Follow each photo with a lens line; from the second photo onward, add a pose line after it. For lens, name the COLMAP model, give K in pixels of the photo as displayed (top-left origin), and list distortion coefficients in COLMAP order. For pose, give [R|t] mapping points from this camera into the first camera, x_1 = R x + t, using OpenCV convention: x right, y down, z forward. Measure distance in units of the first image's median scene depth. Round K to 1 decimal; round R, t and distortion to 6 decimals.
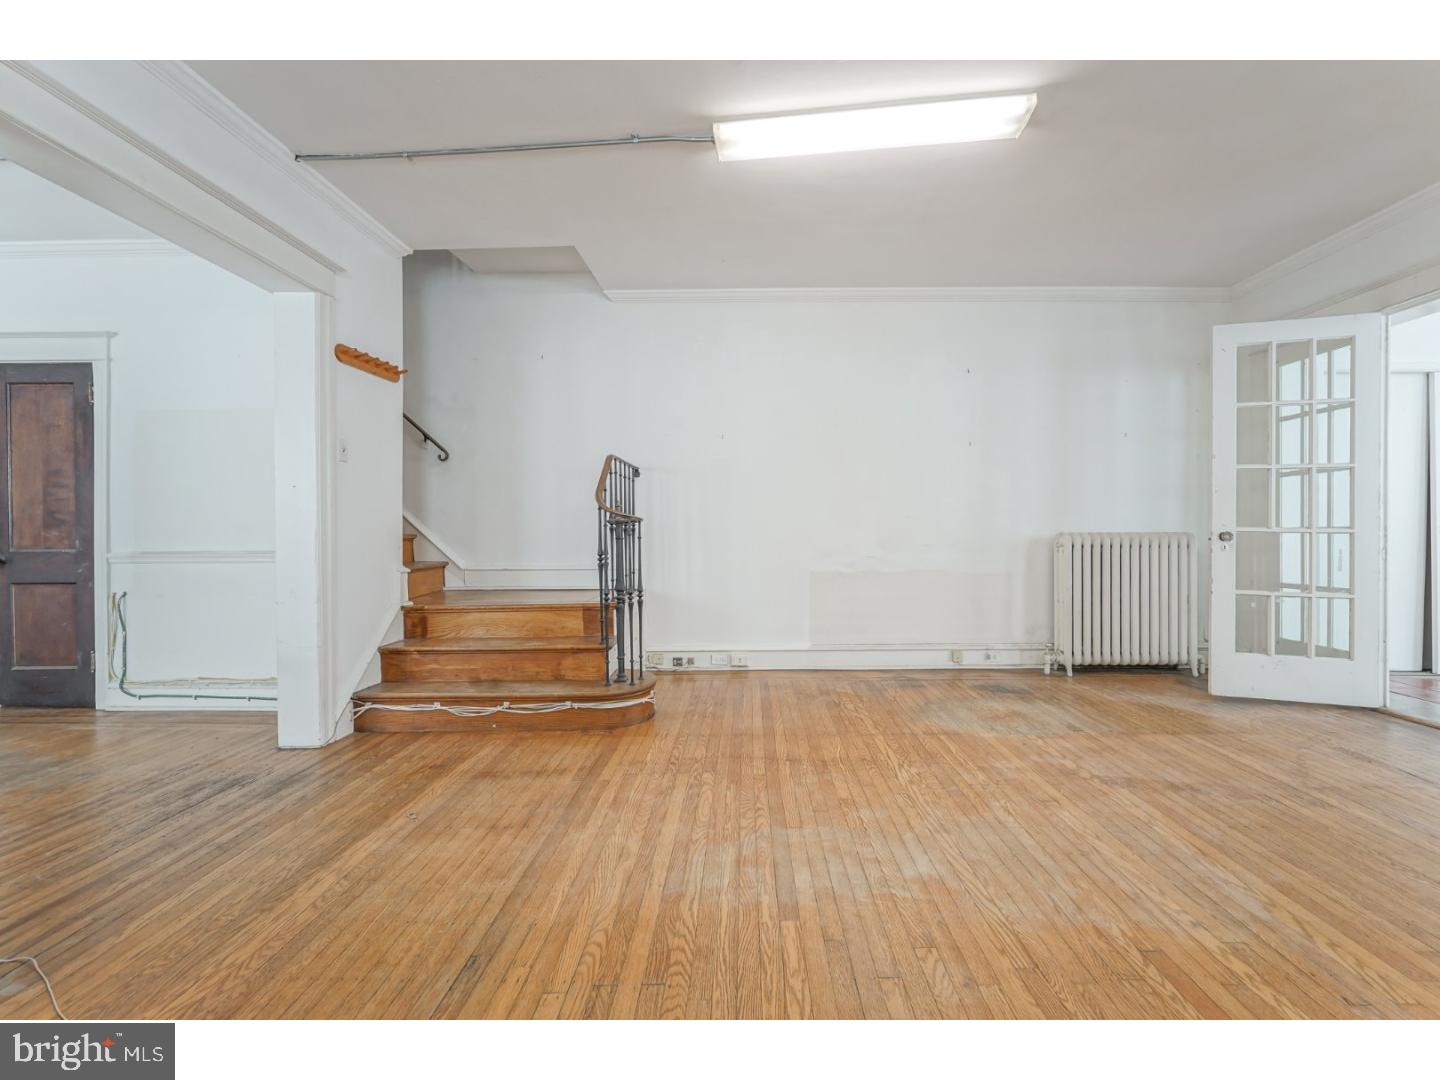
lens RADIAL K [[655.7, 0, 730.6], [0, 655.7, 531.8], [0, 0, 1]] dist [-0.007708, 0.002909]
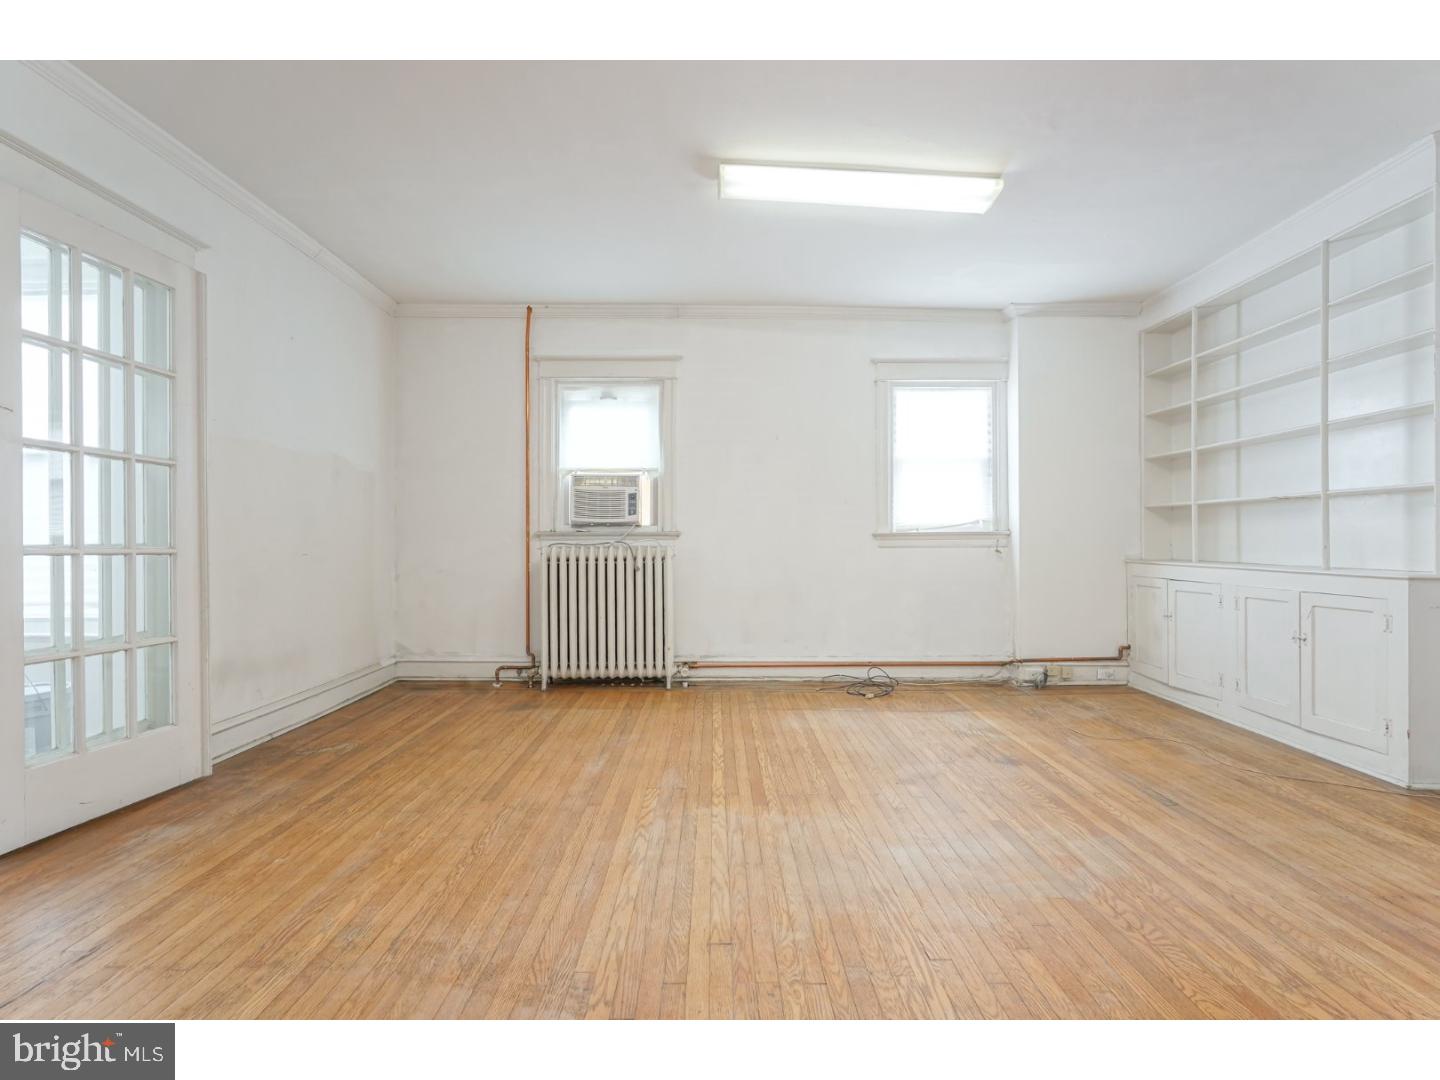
lens RADIAL K [[655.7, 0, 721.8], [0, 655.7, 546.5], [0, 0, 1]] dist [-0.007708, 0.002909]
pose [[-0.999583, 0.010666, -0.026849, 0.464806], [0.010533, 0.999932, 0.005103, -0.004420], [0.026901, 0.004818, -0.999626, 1.564688]]
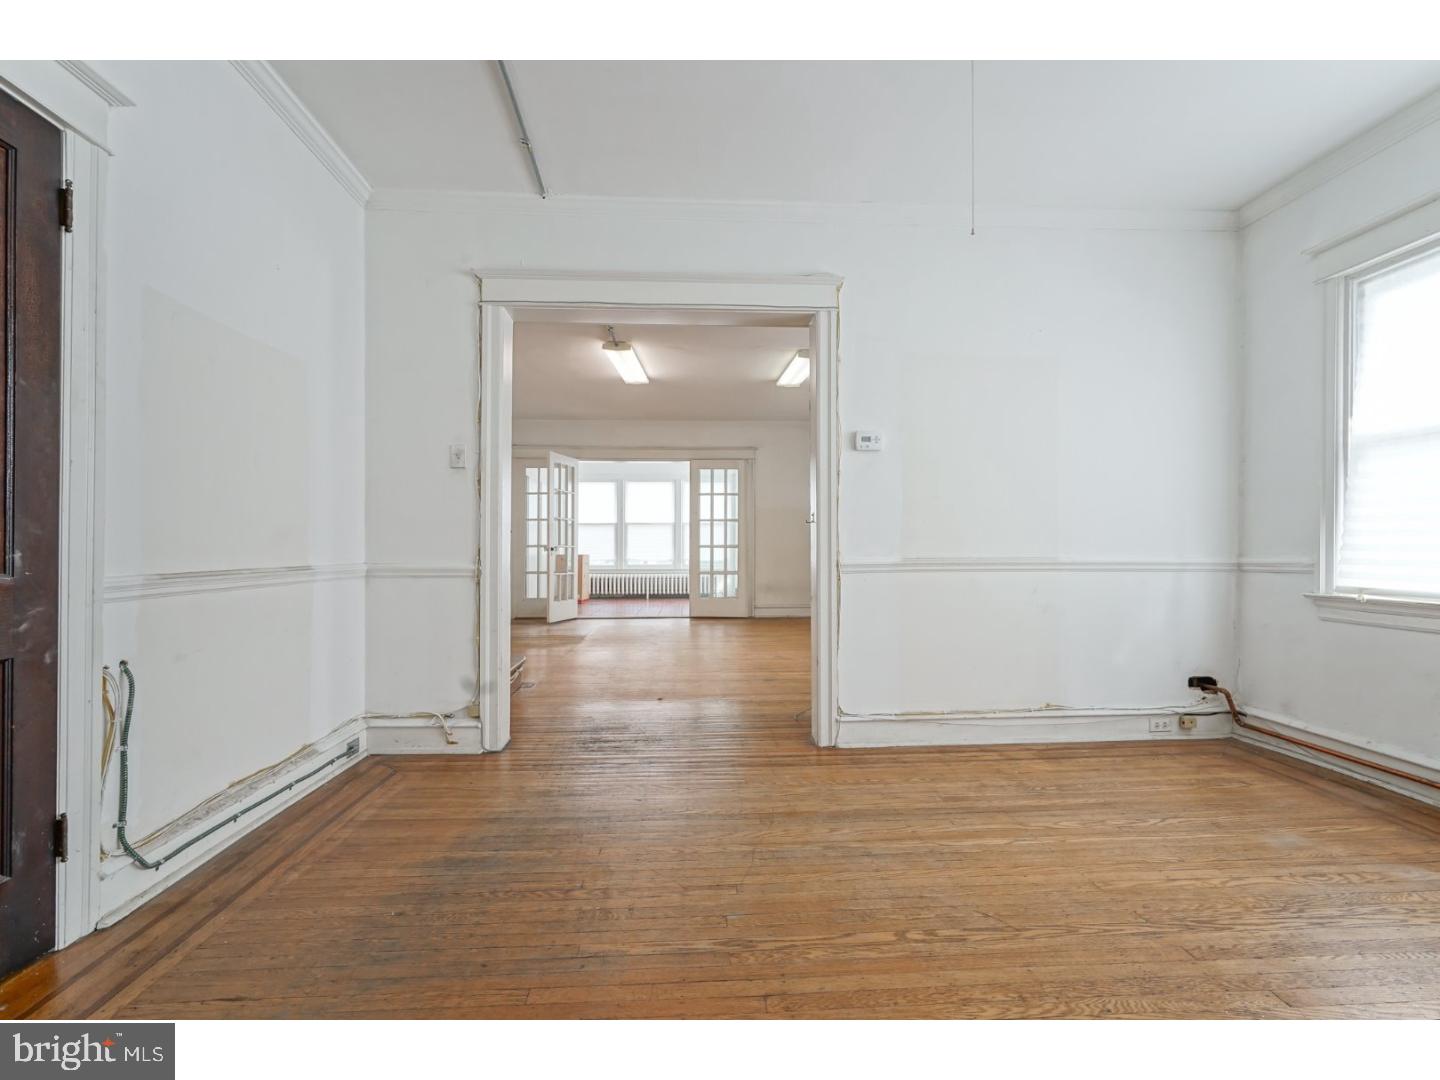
lens RADIAL K [[655.7, 0, 723.4], [0, 655.7, 542.6], [0, 0, 1]] dist [-0.007708, 0.002909]
pose [[-0.088572, 0.013029, 0.995985, -2.121522], [0.003313, 0.999913, -0.012786, 0.020872], [-0.996064, 0.002167, -0.088607, 0.899070]]
